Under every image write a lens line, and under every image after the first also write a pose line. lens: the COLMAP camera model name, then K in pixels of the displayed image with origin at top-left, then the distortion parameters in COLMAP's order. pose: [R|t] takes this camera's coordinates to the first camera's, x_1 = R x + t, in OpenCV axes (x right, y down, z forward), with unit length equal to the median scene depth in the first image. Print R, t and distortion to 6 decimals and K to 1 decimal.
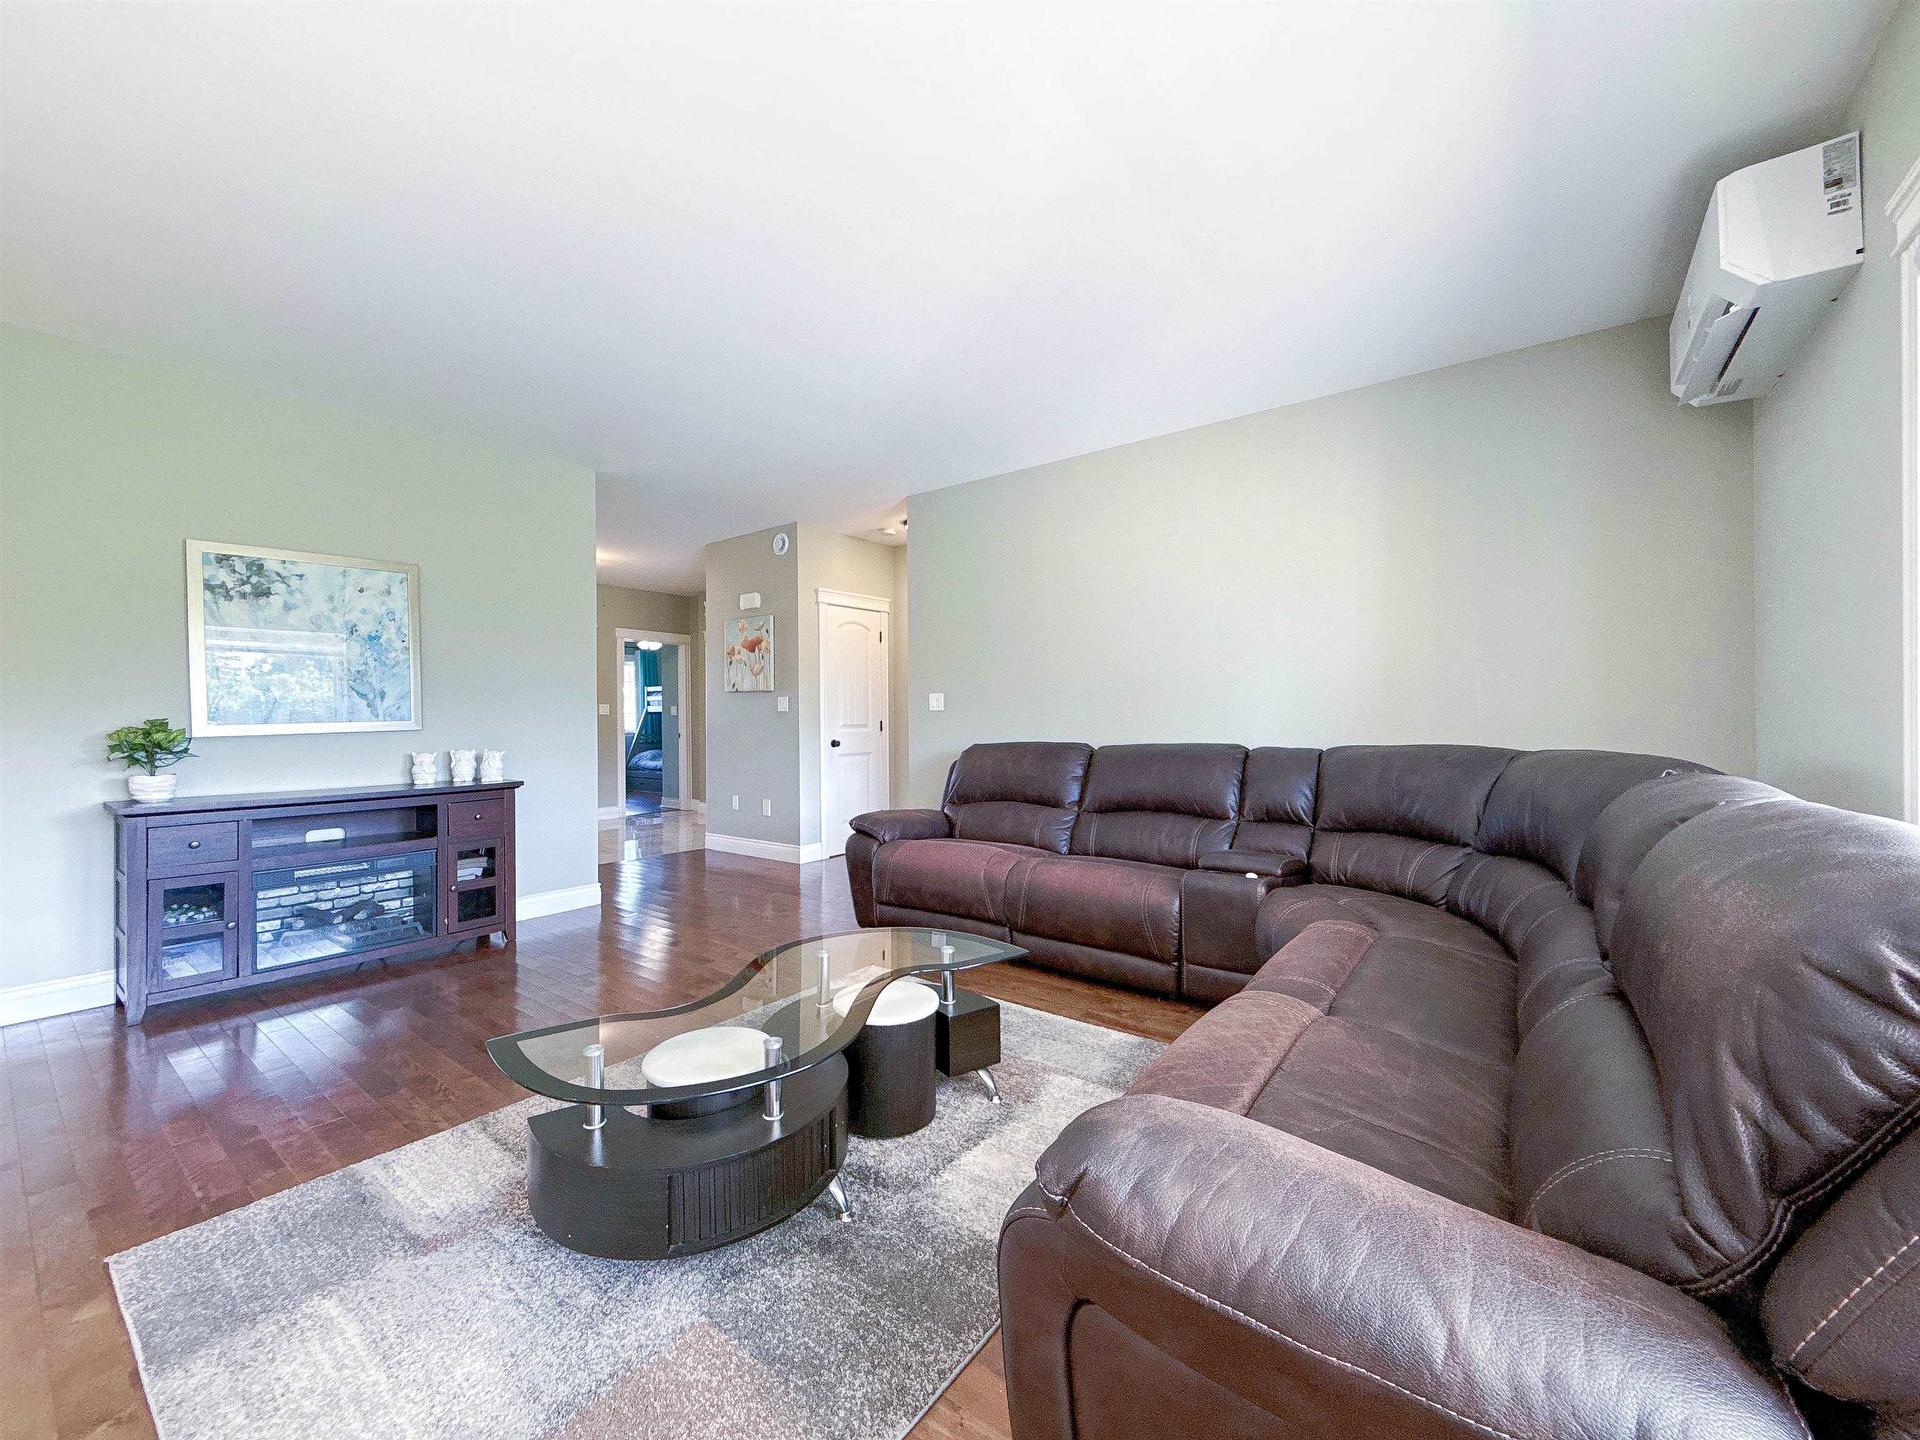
lens RADIAL K [[766.8, 0, 954.7], [0, 766.8, 713.7], [0, 0, 1]] dist [-0.000037, -0.000461]
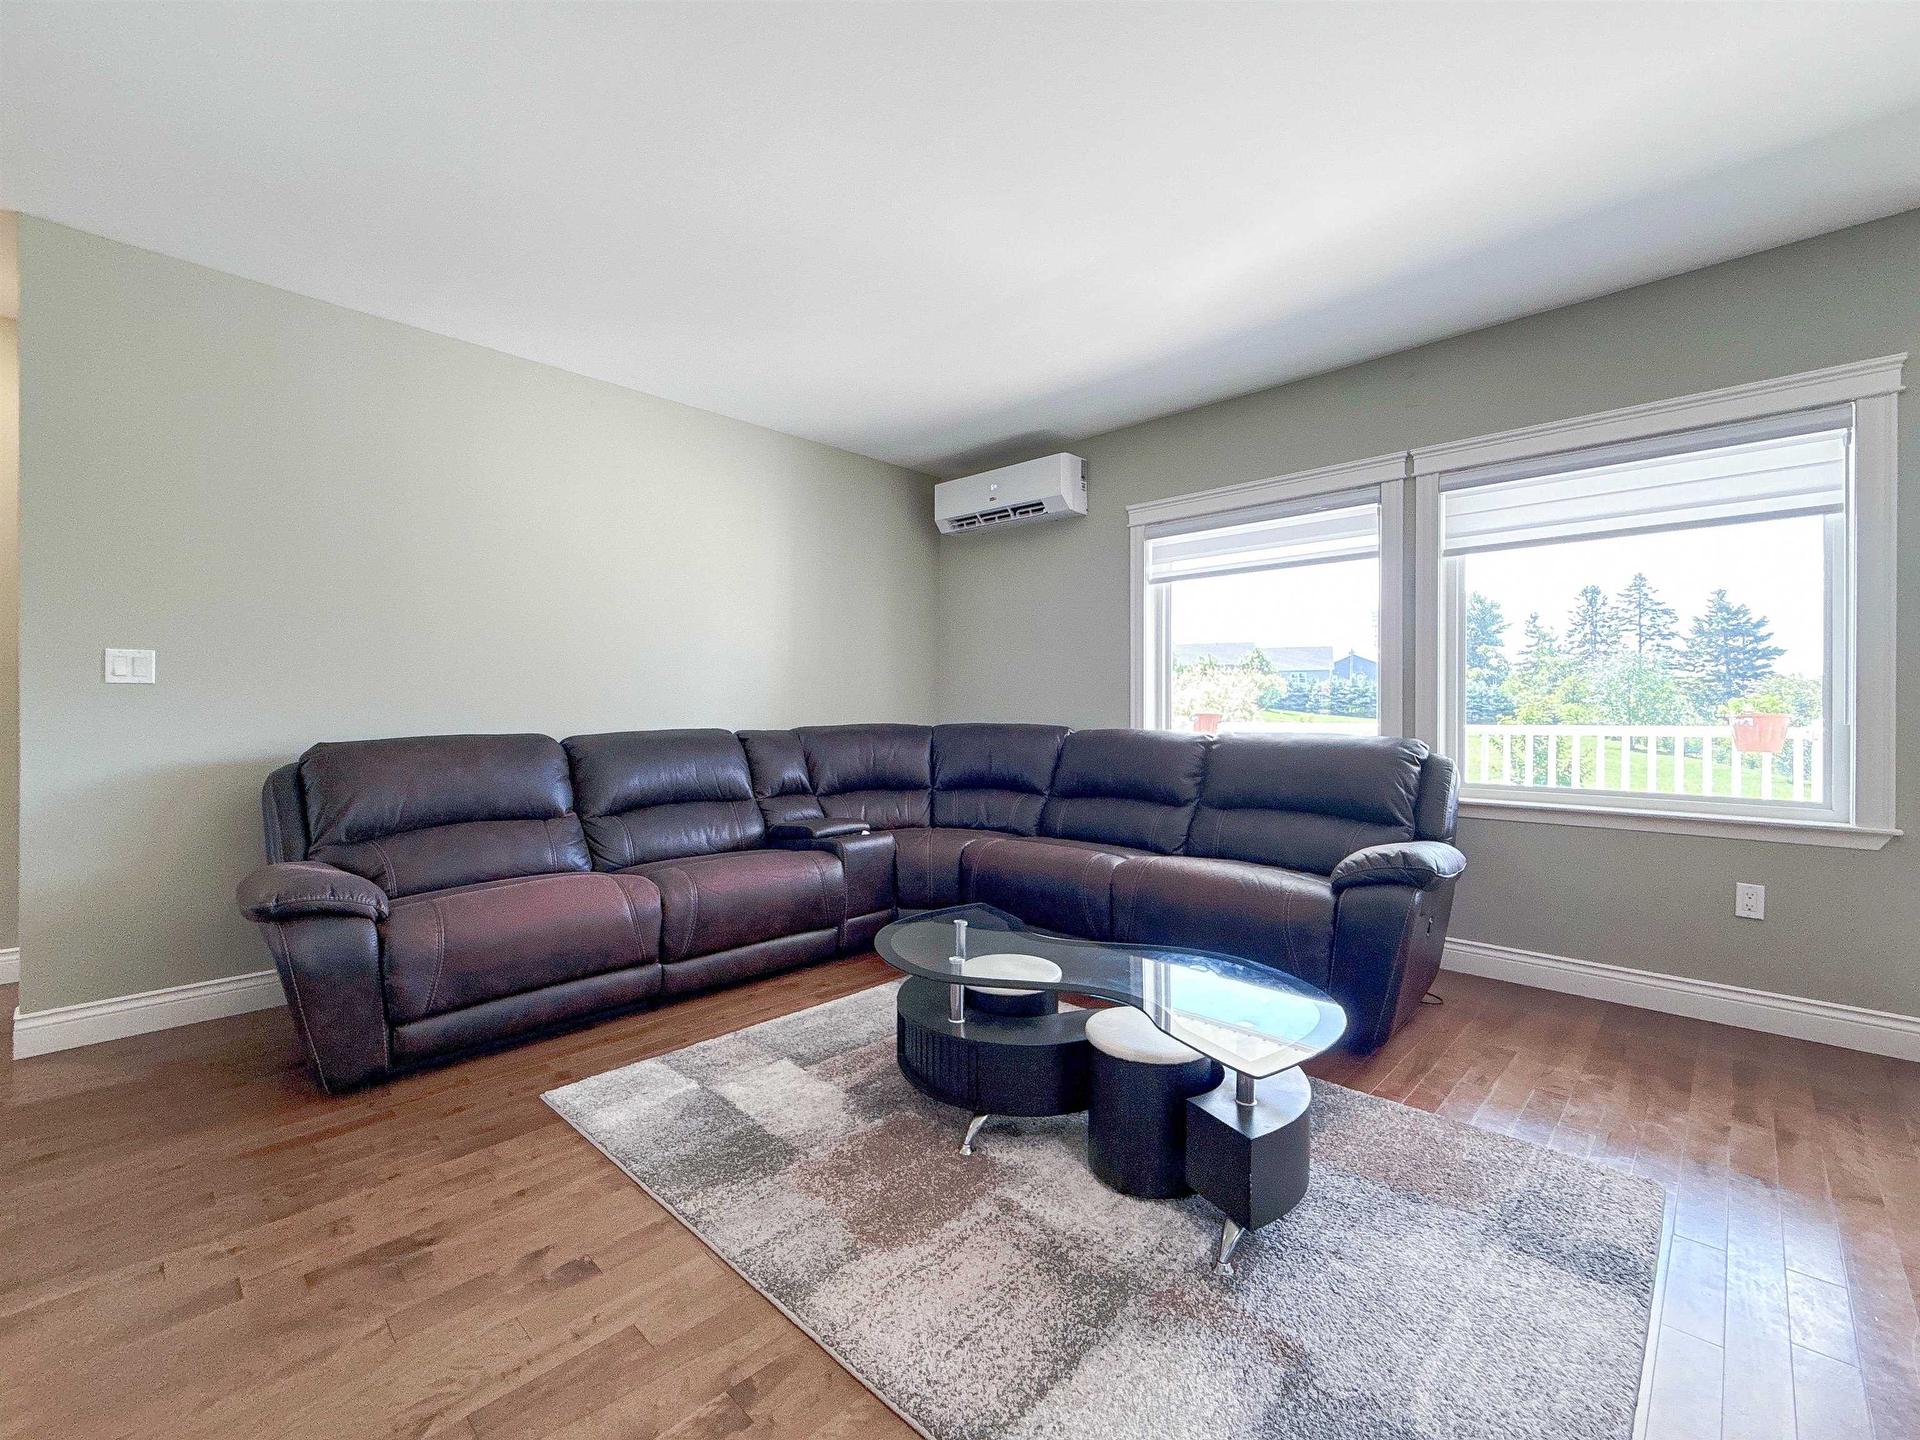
lens RADIAL K [[812.8, 0, 965.0], [0, 812.8, 705.2], [0, 0, 1]] dist [0.001328, 0.000308]
pose [[0.098571, 0.005154, 0.995117, -0.820712], [-0.006155, 0.999971, -0.004570, 0.013014], [-0.995111, -0.005675, 0.098600, 0.662677]]
